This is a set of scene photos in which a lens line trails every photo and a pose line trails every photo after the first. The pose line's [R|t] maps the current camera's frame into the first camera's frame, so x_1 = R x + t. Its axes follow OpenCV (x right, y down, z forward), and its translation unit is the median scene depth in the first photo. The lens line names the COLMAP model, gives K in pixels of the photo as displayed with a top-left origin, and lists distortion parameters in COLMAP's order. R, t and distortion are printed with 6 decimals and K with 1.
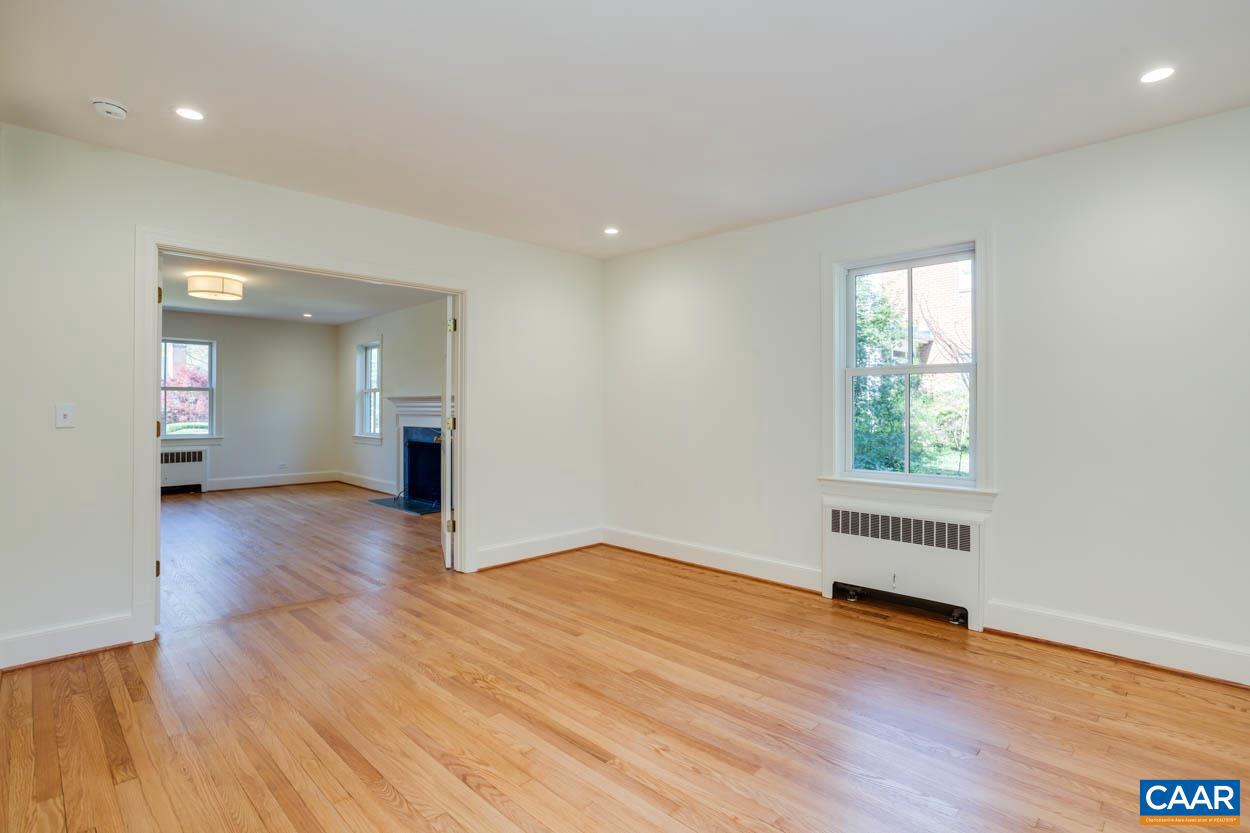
lens RADIAL K [[613.7, 0, 629.3], [0, 613.7, 401.0], [0, 0, 1]] dist [-0.023719, 0.000088]
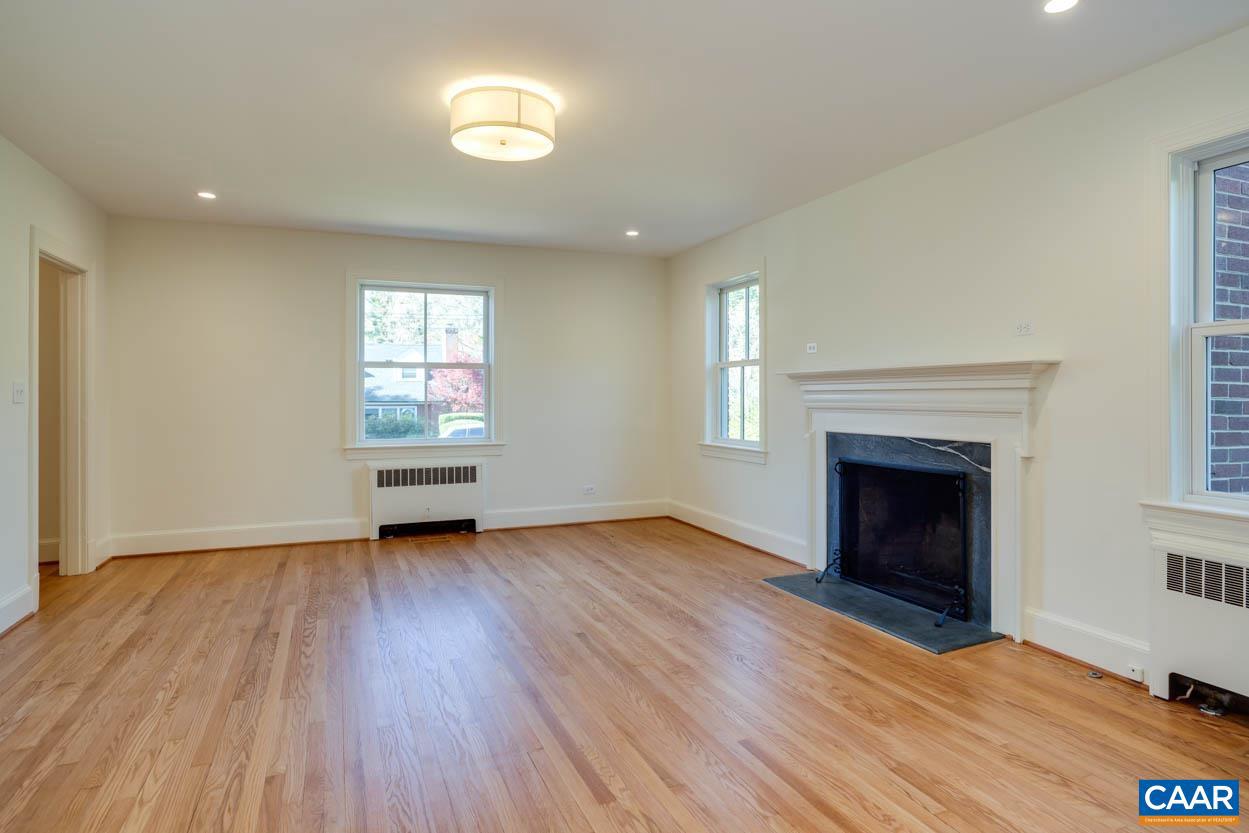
lens RADIAL K [[713.4, 0, 625.6], [0, 713.4, 396.1], [0, 0, 1]] dist [-0.001547, -0.000069]
pose [[0.920098, 0.000185, -0.391688, -0.269856], [0.003333, 0.999960, 0.008302, 0.007027], [0.391673, -0.008944, 0.920061, 0.377031]]
